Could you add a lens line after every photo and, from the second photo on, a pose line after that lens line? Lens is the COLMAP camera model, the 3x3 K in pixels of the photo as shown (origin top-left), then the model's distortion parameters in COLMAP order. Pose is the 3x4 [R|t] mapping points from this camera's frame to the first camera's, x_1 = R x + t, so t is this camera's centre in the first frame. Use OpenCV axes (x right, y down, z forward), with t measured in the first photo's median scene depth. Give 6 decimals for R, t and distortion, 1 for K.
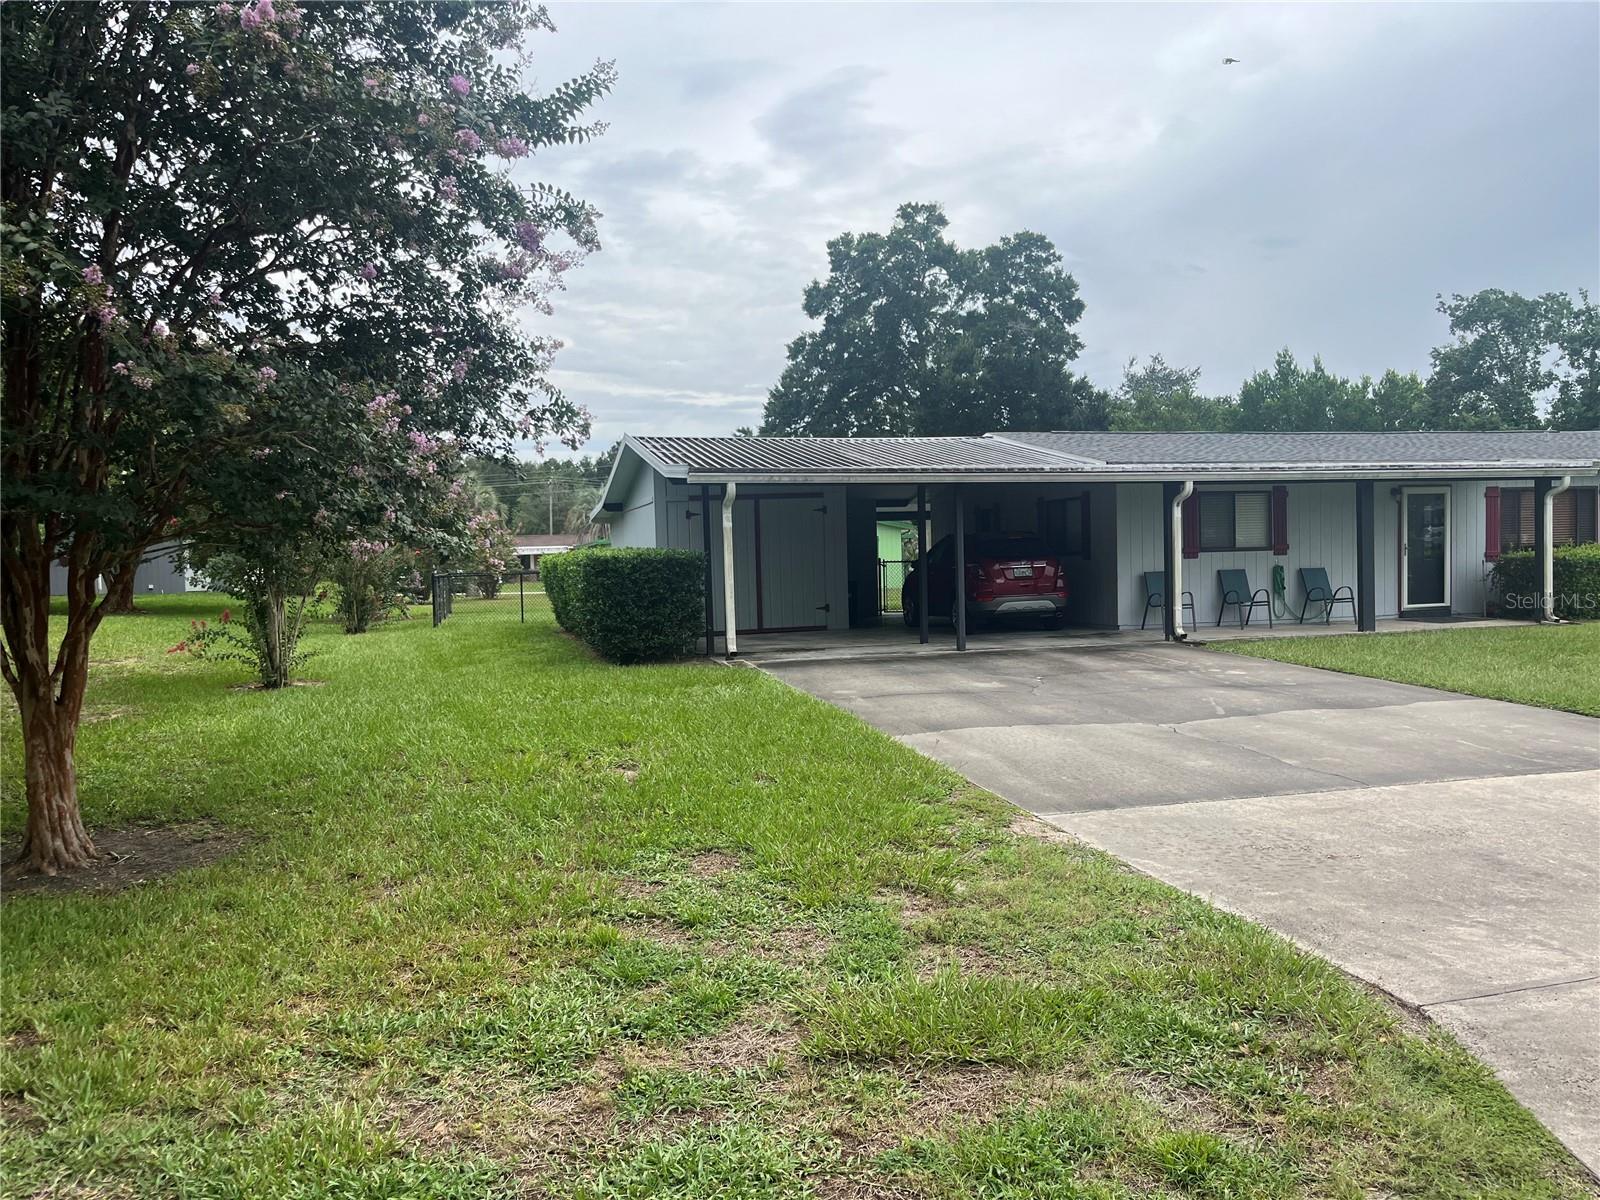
lens RADIAL K [[1273.5, 0, 796.8], [0, 1273.5, 606.8], [0, 0, 1]] dist [0.104446, -0.128534]
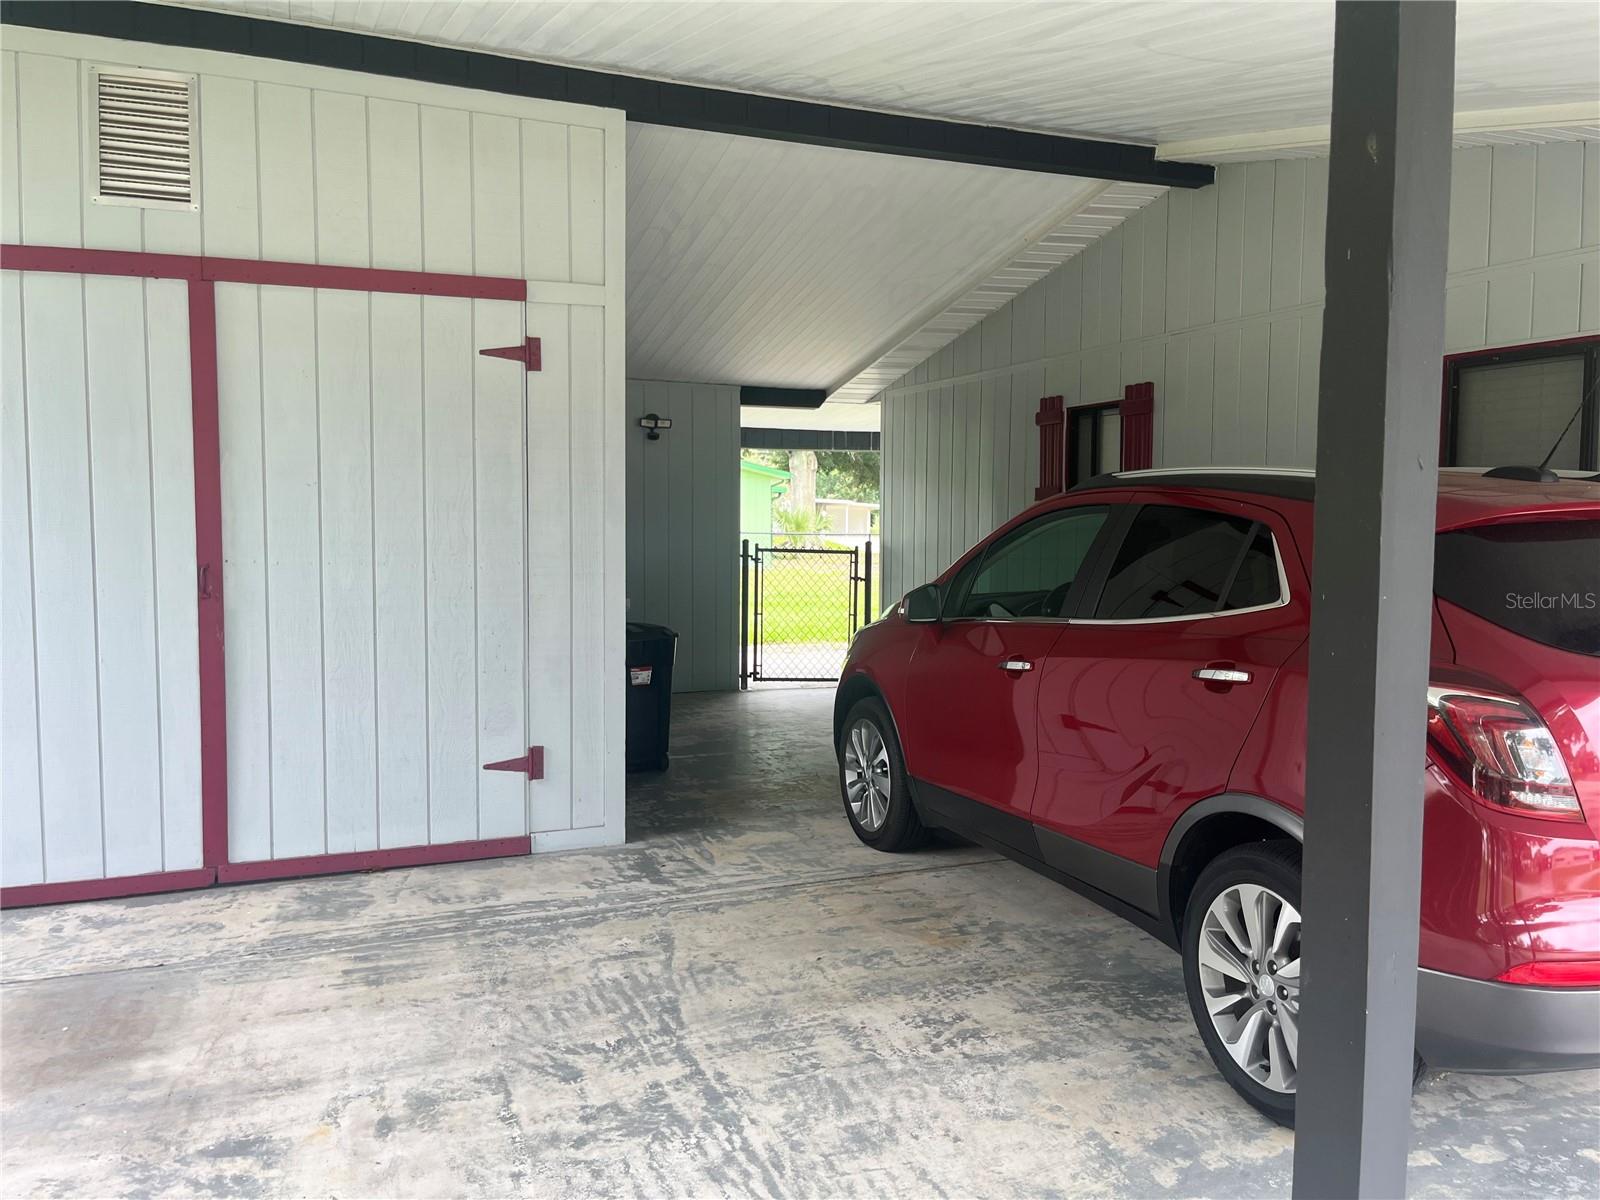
lens RADIAL K [[1273.5, 0, 796.8], [0, 1273.5, 606.8], [0, 0, 1]] dist [0.104446, -0.128534]
pose [[0.994433, 0.021423, 0.103166, 0.043391], [-0.023765, 0.999486, 0.021525, -0.031926], [-0.102652, -0.023857, 0.994431, 0.686349]]
